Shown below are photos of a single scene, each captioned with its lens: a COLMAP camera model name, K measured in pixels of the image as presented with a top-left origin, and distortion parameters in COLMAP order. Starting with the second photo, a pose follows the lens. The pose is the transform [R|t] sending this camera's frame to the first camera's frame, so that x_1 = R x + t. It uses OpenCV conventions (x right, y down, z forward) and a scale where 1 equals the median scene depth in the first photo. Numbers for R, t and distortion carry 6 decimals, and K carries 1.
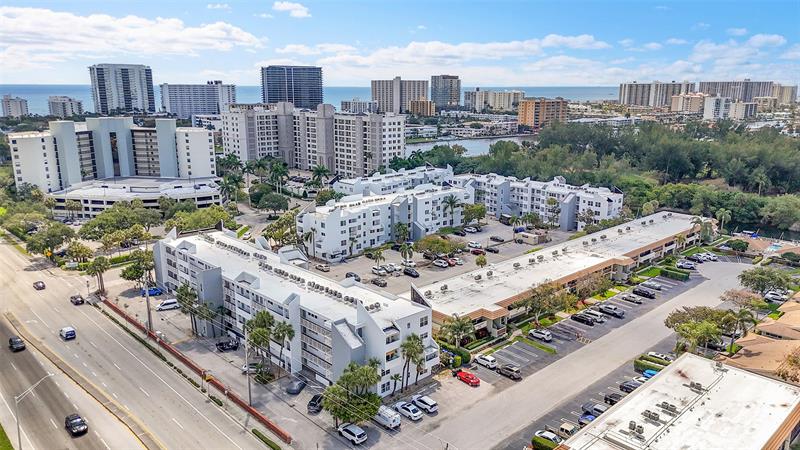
lens RADIAL K [[591.3, 0, 400.0], [0, 591.3, 225.0], [0, 0, 1]] dist [0.090962, 0.000731]
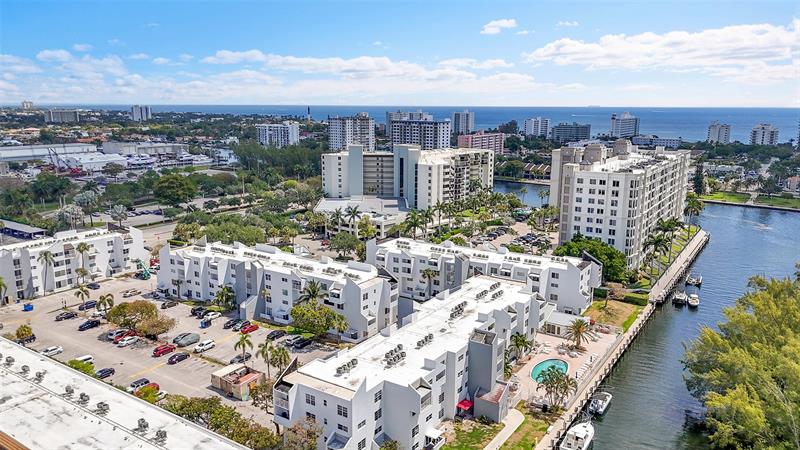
lens RADIAL K [[594.3, 0, 400.0], [0, 594.3, 225.0], [0, 0, 1]] dist [0.010012, -0.002675]
pose [[0.233397, 0.194658, -0.952698, 0.187469], [-0.232178, 0.962575, 0.139796, -0.058454], [0.944256, 0.188567, 0.269857, 0.227217]]
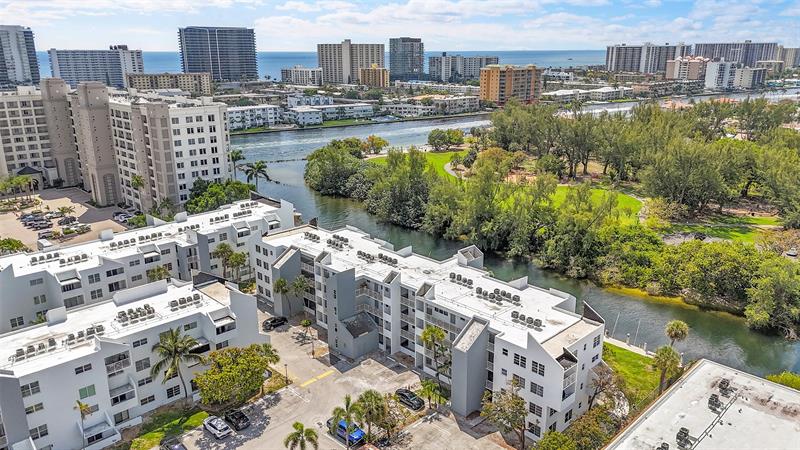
lens RADIAL K [[586.9, 0, 400.0], [0, 586.9, 225.0], [0, 0, 1]] dist [0.064348, -0.001140]
pose [[0.999792, -0.013606, 0.015195, 0.058709], [0.012715, 0.998279, 0.057254, -0.035826], [-0.015948, -0.057049, 0.998244, 0.155424]]
